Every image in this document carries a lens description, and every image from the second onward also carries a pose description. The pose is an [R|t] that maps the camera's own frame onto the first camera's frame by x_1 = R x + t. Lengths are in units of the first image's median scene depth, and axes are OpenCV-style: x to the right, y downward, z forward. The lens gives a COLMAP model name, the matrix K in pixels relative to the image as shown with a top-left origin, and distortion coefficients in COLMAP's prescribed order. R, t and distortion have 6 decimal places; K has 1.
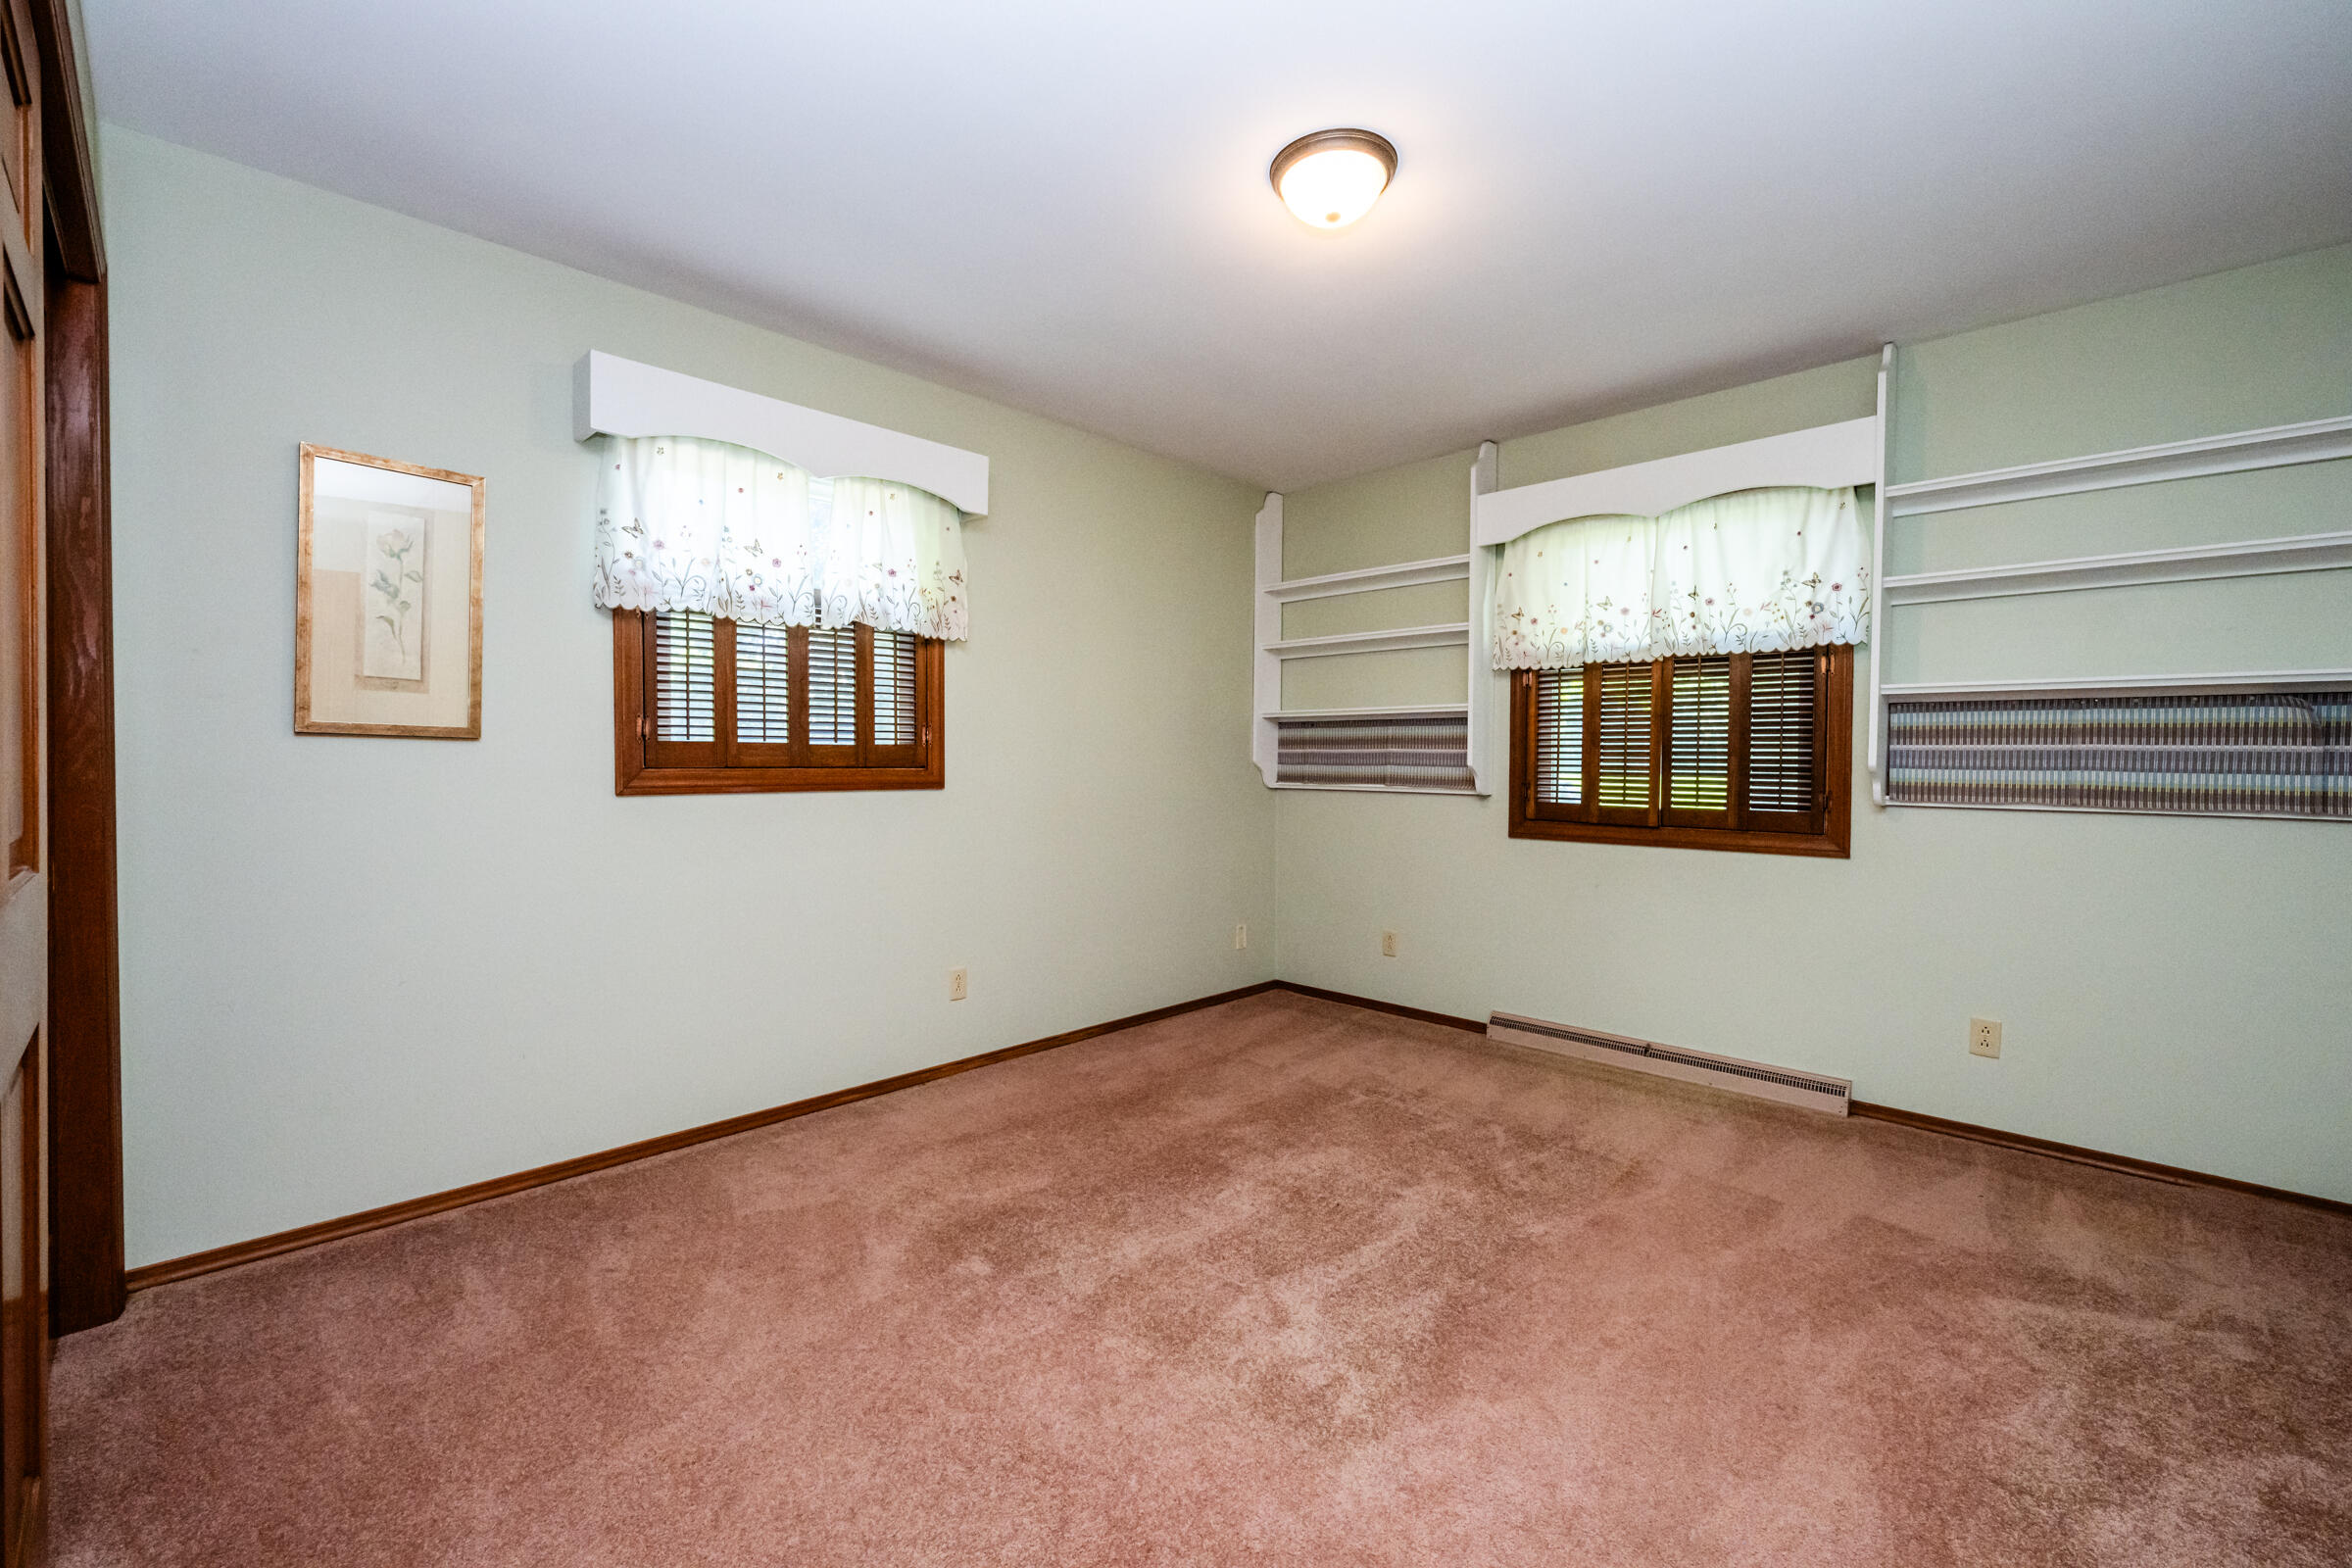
lens RADIAL K [[966.4, 0, 1172.2], [0, 966.4, 789.6], [0, 0, 1]] dist [-0.001296, -0.000190]
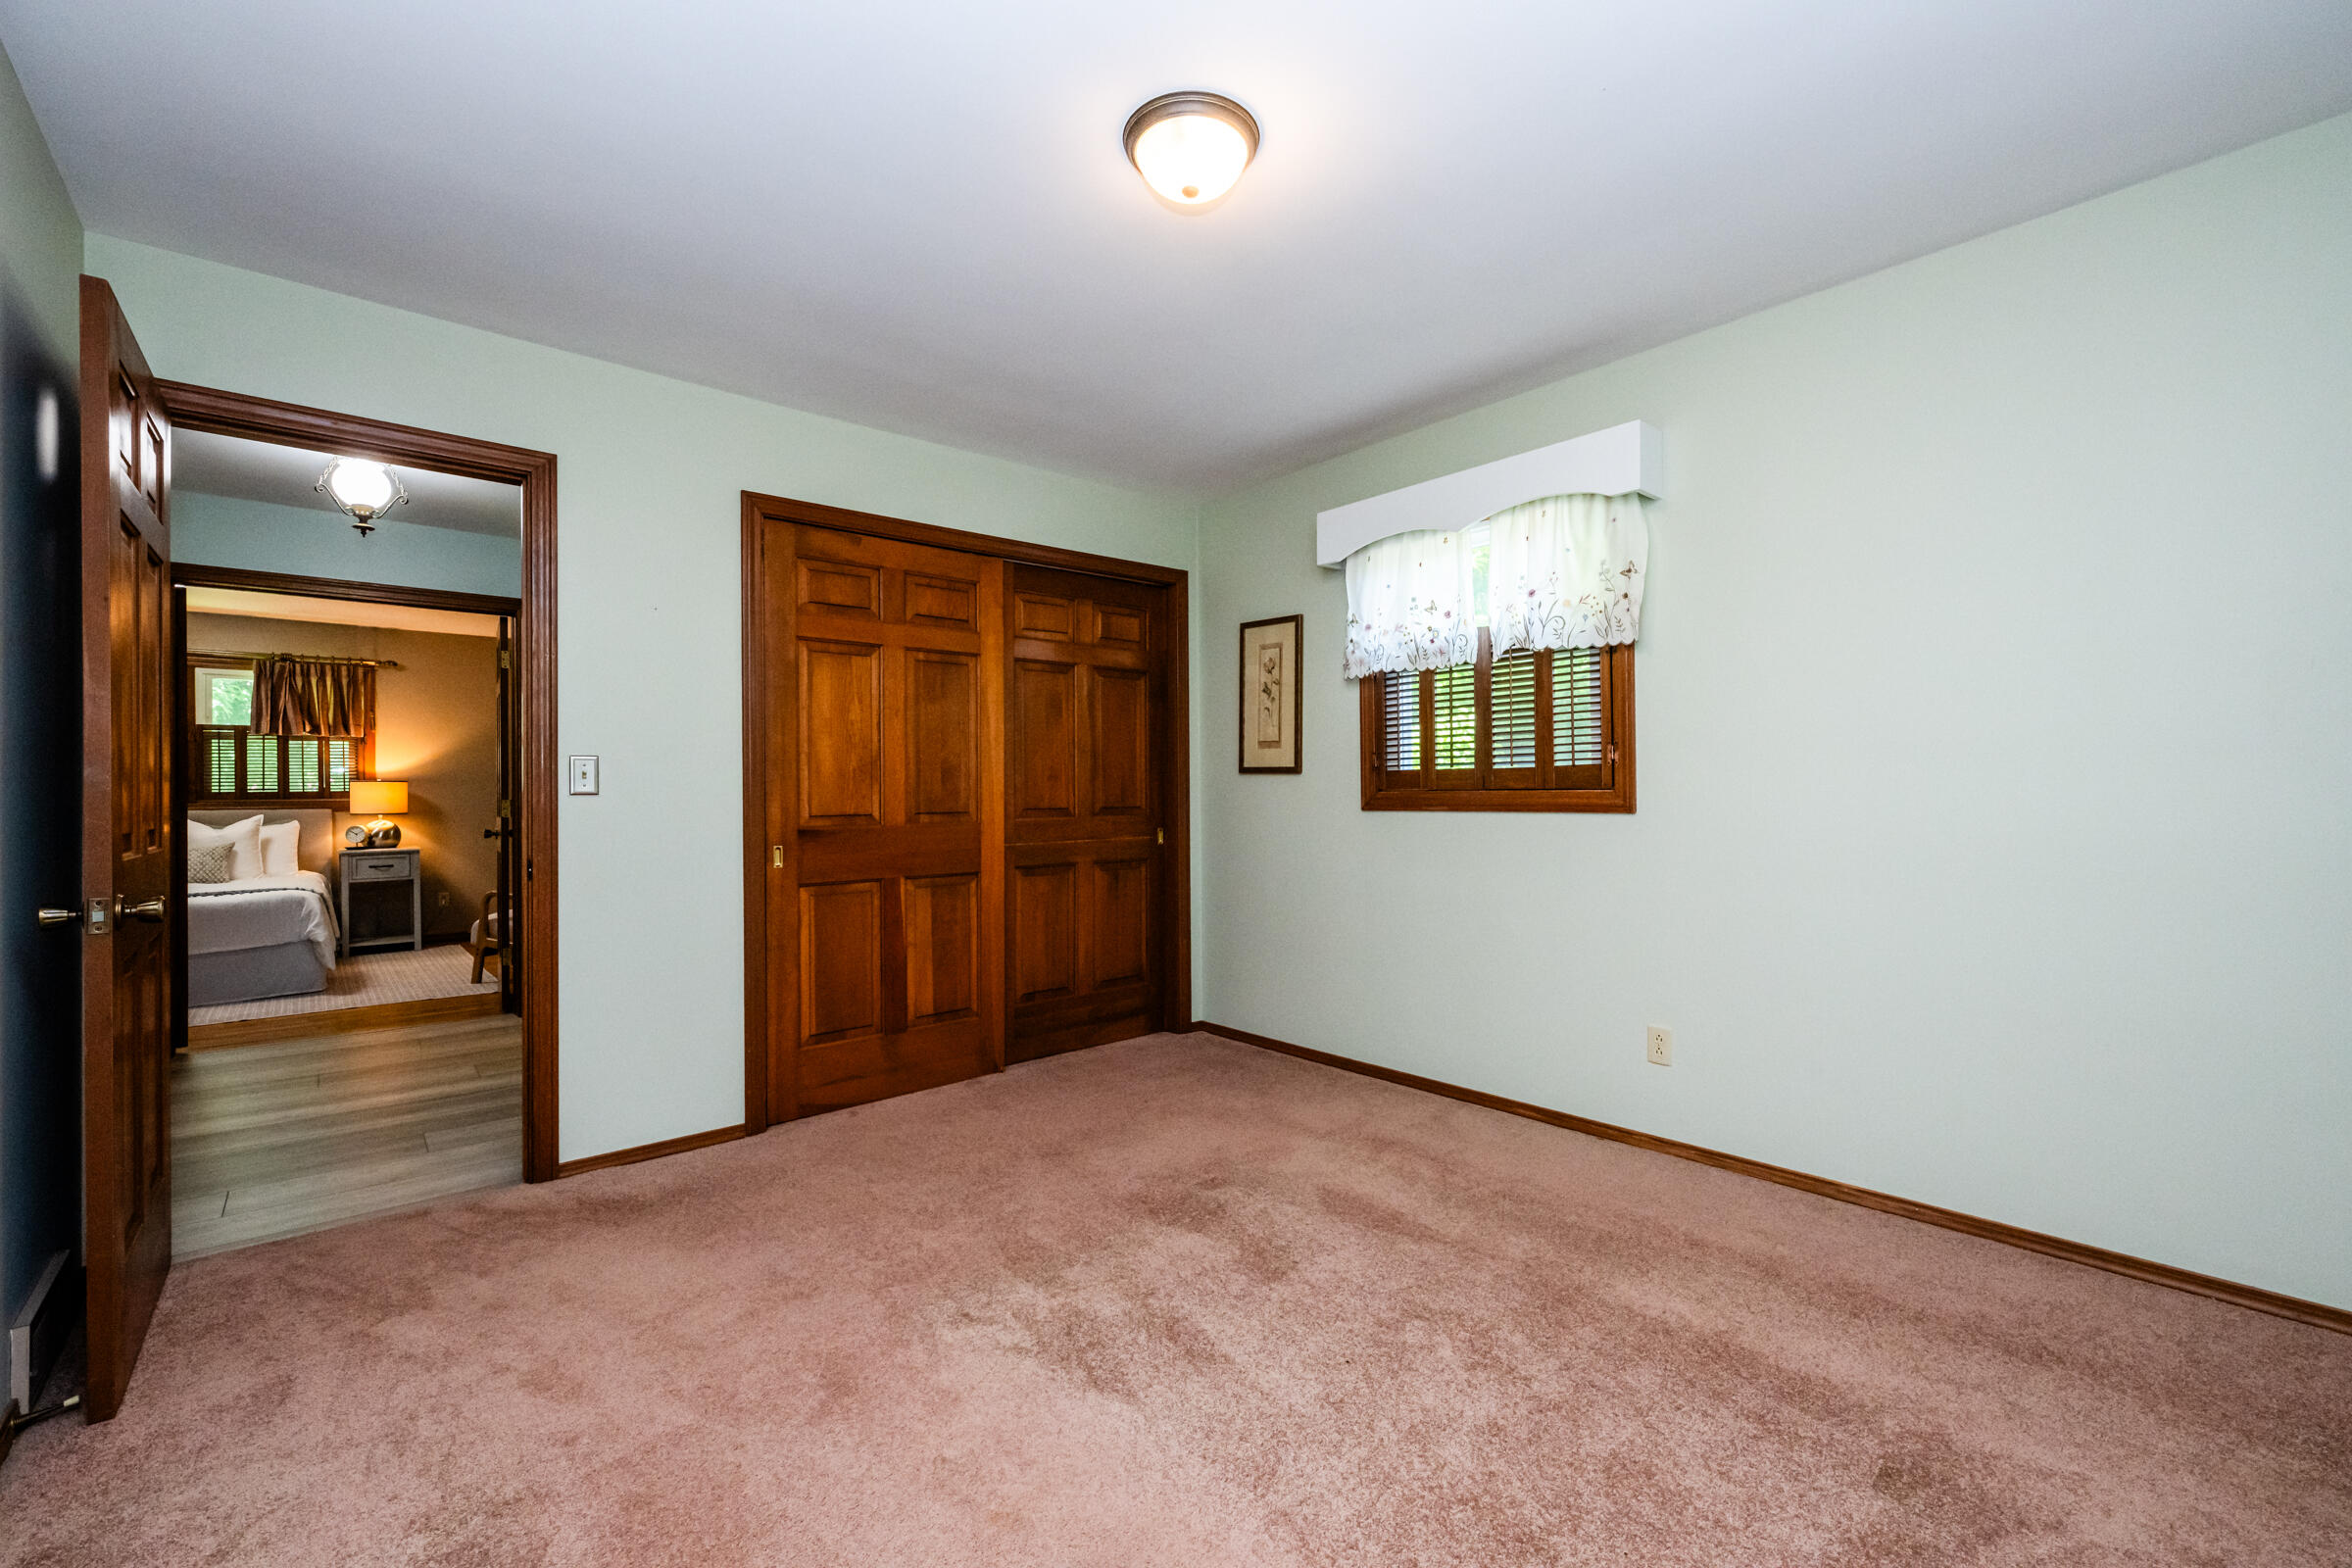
lens RADIAL K [[966.4, 0, 1175.4], [0, 966.4, 780.4], [0, 0, 1]] dist [-0.001296, -0.000190]
pose [[-0.080334, -0.005702, -0.996752, 0.790115], [-0.011944, 0.999917, -0.004757, -0.025764], [0.996696, 0.011523, -0.080395, 0.781595]]
